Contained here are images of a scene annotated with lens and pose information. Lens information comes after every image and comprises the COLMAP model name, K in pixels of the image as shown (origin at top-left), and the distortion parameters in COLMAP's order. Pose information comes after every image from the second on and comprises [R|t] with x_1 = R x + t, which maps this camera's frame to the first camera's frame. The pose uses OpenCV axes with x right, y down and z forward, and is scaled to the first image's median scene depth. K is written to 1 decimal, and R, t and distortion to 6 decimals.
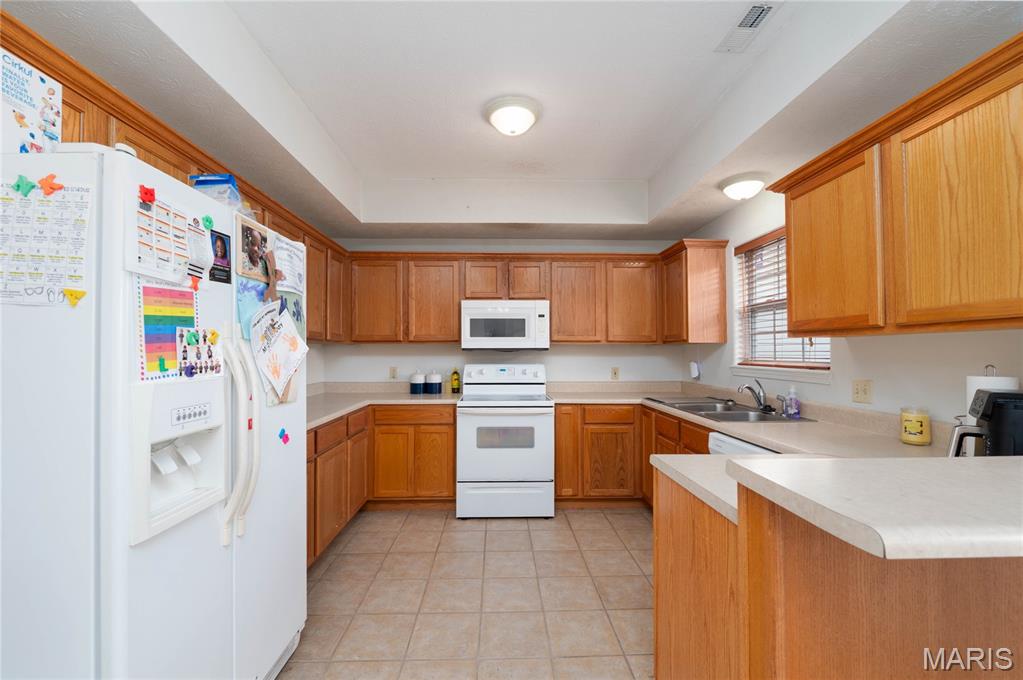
lens RADIAL K [[416.8, 0, 511.5], [0, 416.8, 340.0], [0, 0, 1]] dist [-0.000707, -0.000268]
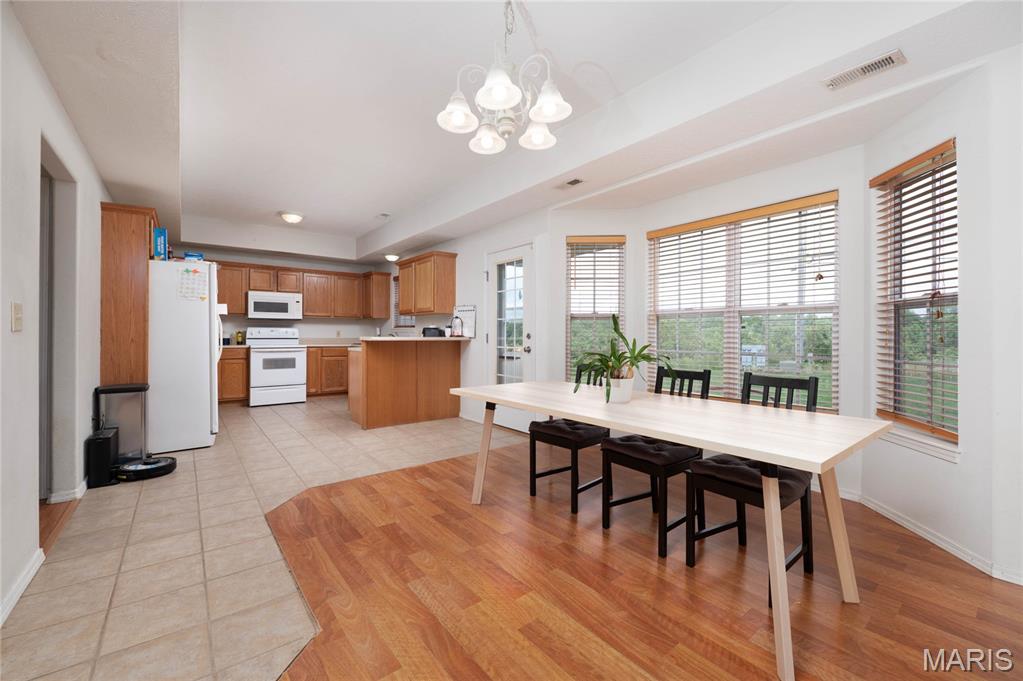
lens RADIAL K [[419.6, 0, 516.2], [0, 419.6, 331.8], [0, 0, 1]] dist [-0.009448, -0.000397]
pose [[0.801654, 0.005232, 0.597766, -0.304306], [-0.019373, 0.999664, 0.017232, 0.029503], [-0.597475, -0.025395, 0.801485, -1.266930]]
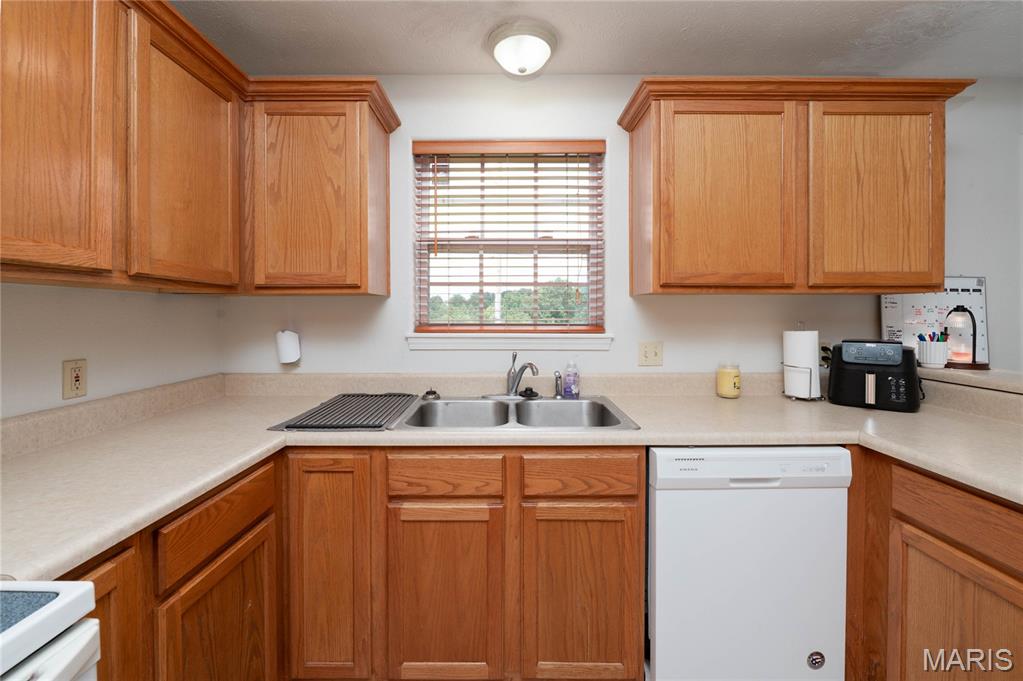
lens RADIAL K [[419.8, 0, 507.9], [0, 419.8, 316.6], [0, 0, 1]] dist [-0.004969, -0.000484]
pose [[0.032866, -0.007868, 0.999429, -0.071974], [-0.028159, 0.999565, 0.008795, 0.026203], [-0.999063, -0.028432, 0.032630, 0.845227]]
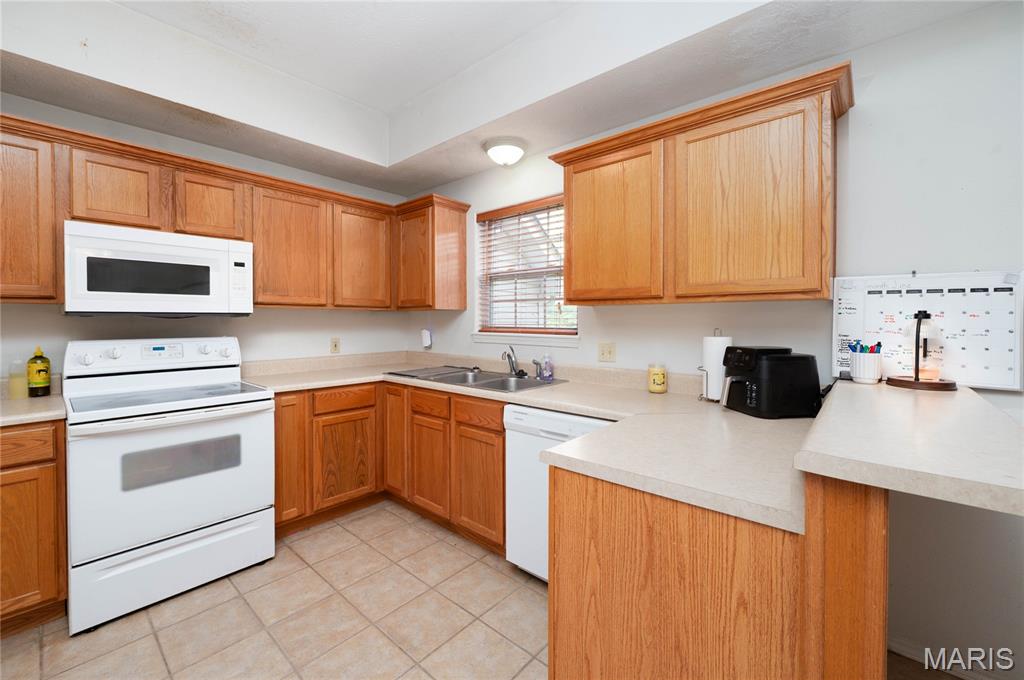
lens RADIAL K [[412.1, 0, 514.1], [0, 412.1, 323.4], [0, 0, 1]] dist [-0.005353, -0.000449]
pose [[0.681004, -0.005736, 0.732257, -0.126041], [-0.021514, 0.999381, 0.027836, 0.009613], [-0.731963, -0.034710, 0.680459, 0.261777]]
